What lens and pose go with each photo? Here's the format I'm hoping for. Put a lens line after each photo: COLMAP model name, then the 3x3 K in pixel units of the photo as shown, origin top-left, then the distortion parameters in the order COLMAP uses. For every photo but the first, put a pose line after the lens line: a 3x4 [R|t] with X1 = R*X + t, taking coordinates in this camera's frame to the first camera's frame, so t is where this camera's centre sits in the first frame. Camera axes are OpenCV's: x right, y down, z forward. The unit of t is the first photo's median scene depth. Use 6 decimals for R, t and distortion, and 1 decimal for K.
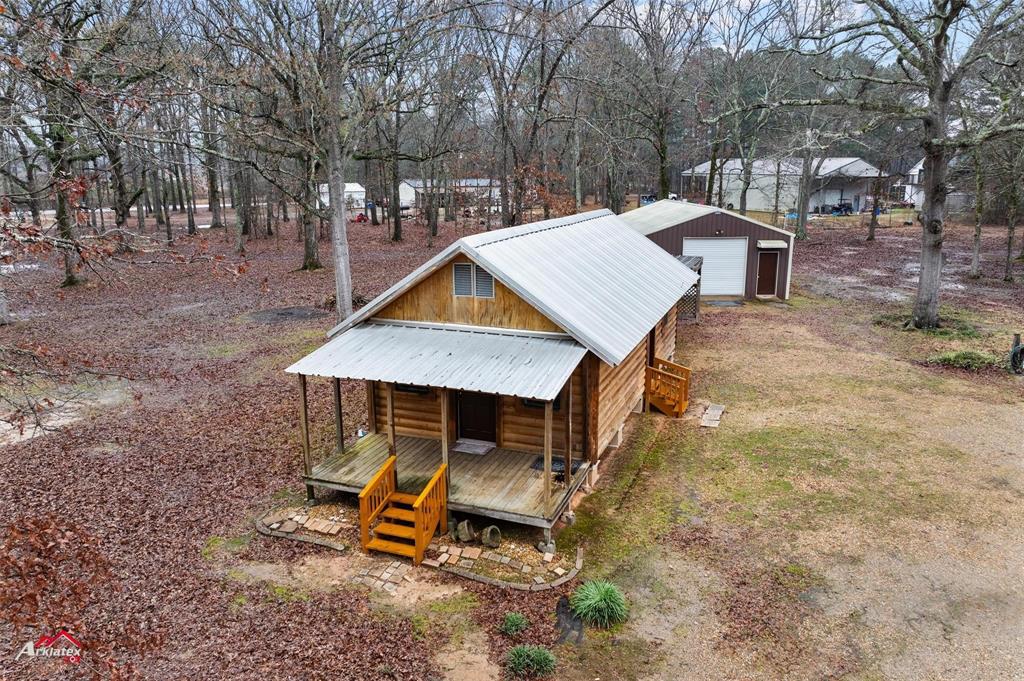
lens RADIAL K [[730.5, 0, 512.4], [0, 730.5, 338.8], [0, 0, 1]] dist [-0.005989, -0.002210]
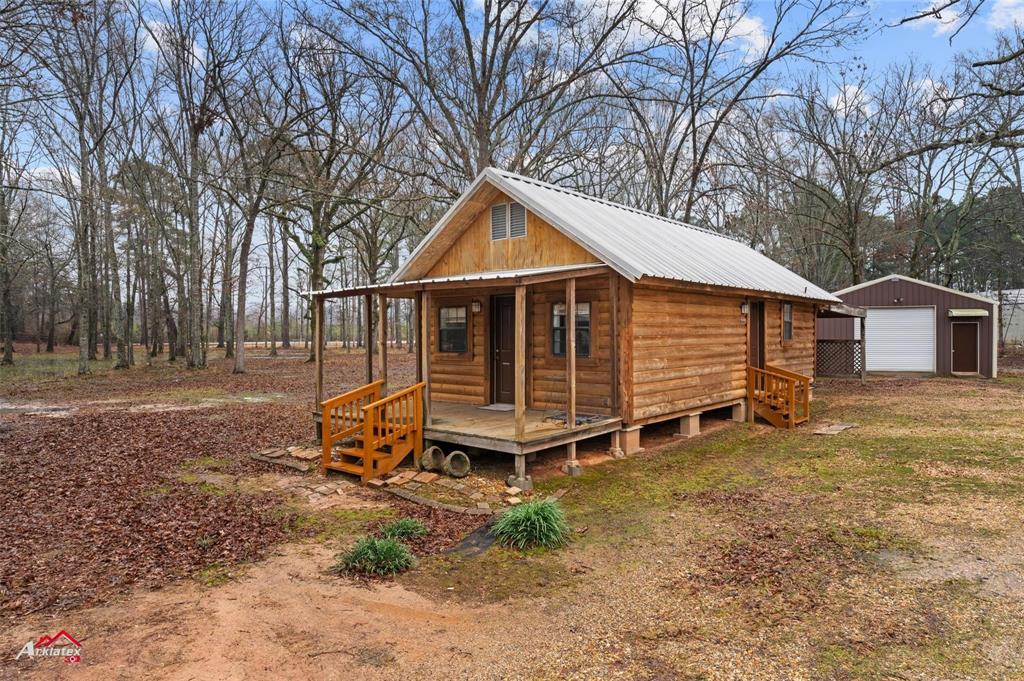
lens RADIAL K [[631.5, 0, 511.4], [0, 631.5, 340.9], [0, 0, 1]] dist [0.004413, 0.000958]
pose [[0.941211, 0.008971, -0.337699, 0.226504], [-0.080461, 0.976832, -0.198306, 0.232129], [0.328096, 0.213820, 0.920127, 0.297059]]
